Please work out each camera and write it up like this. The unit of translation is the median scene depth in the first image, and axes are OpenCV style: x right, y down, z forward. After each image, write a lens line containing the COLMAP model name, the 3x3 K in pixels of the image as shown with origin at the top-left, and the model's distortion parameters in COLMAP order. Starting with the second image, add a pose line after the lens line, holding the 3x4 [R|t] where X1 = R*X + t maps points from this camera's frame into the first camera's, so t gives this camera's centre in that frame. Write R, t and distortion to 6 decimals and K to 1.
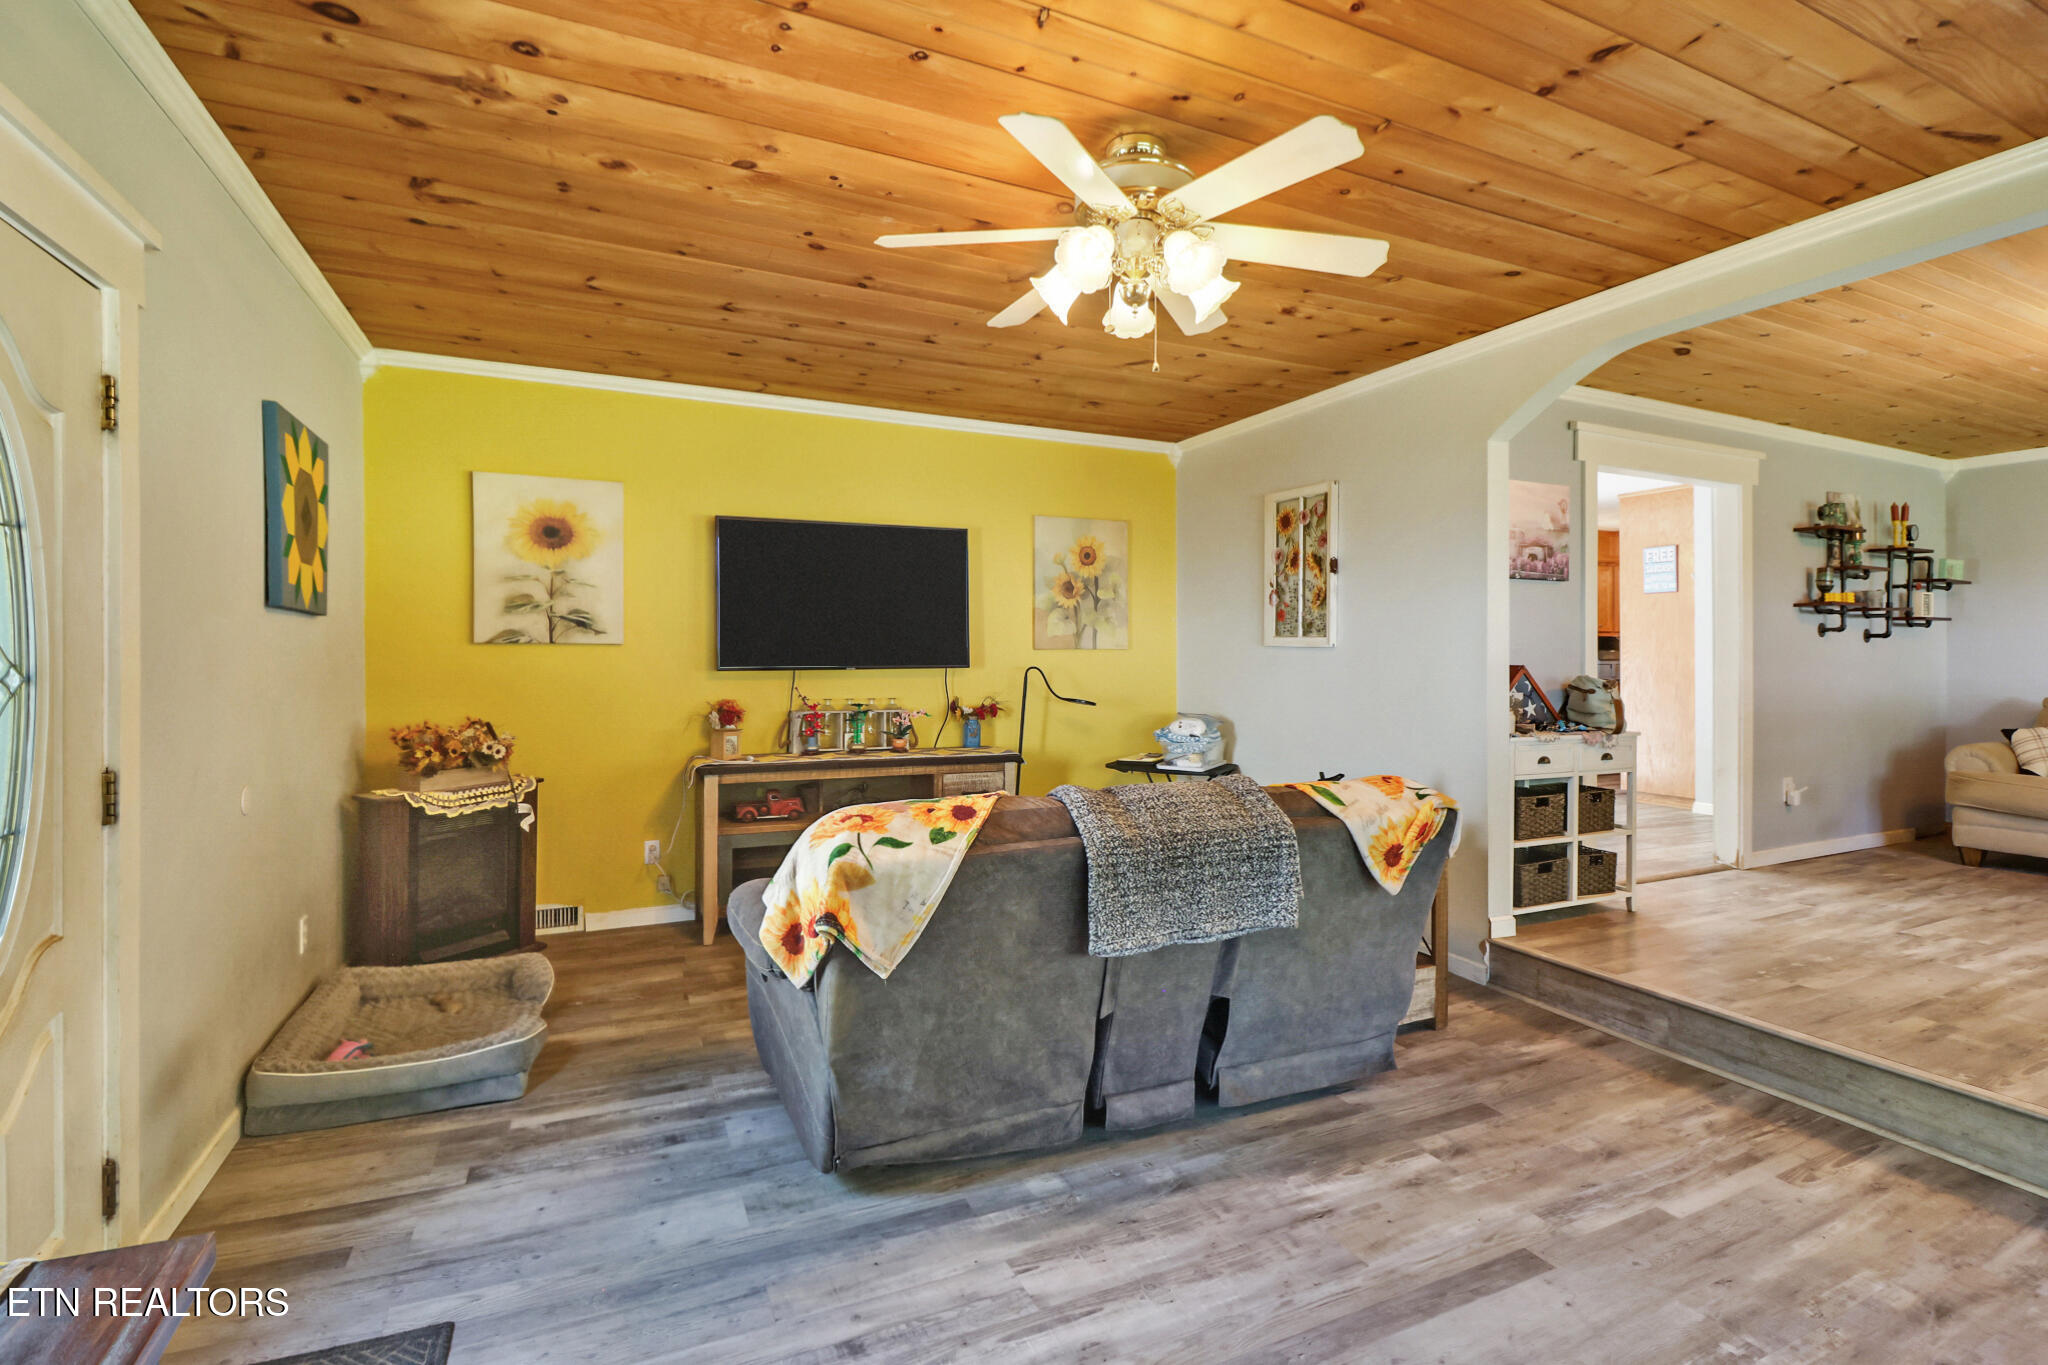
lens RADIAL K [[950.0, 0, 1035.1], [0, 950.0, 643.9], [0, 0, 1]] dist [0.000625, -0.013726]
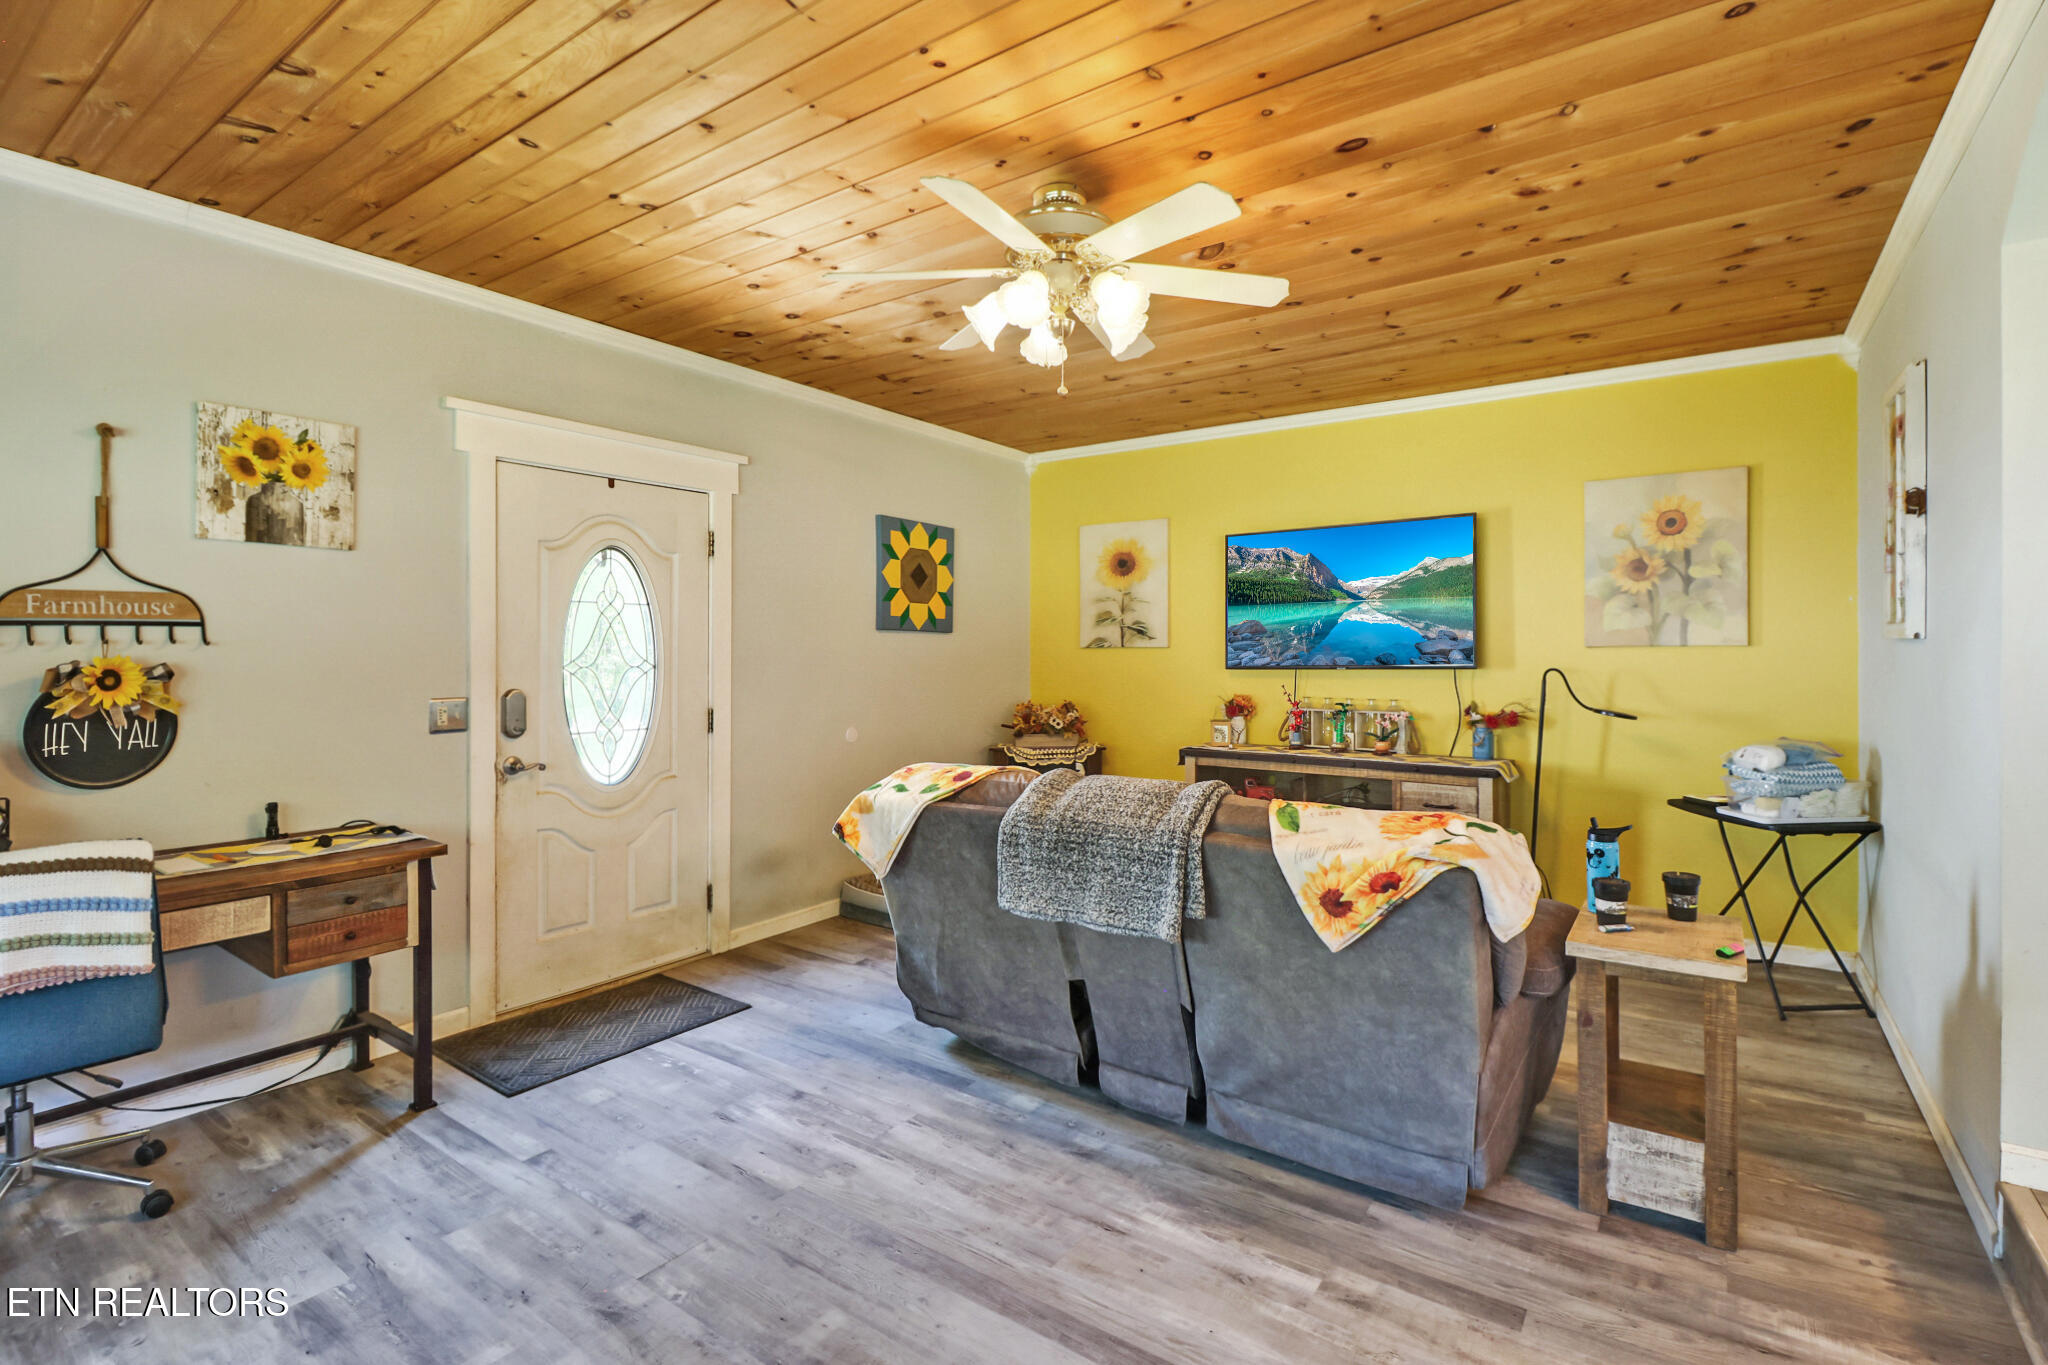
lens RADIAL K [[950.0, 0, 1041.1], [0, 950.0, 643.7], [0, 0, 1]] dist [0.000625, -0.013726]
pose [[0.498305, -0.014879, -0.866874, 0.628959], [0.012899, 0.999869, -0.009747, 0.006307], [0.866906, -0.006325, 0.498432, 0.257459]]
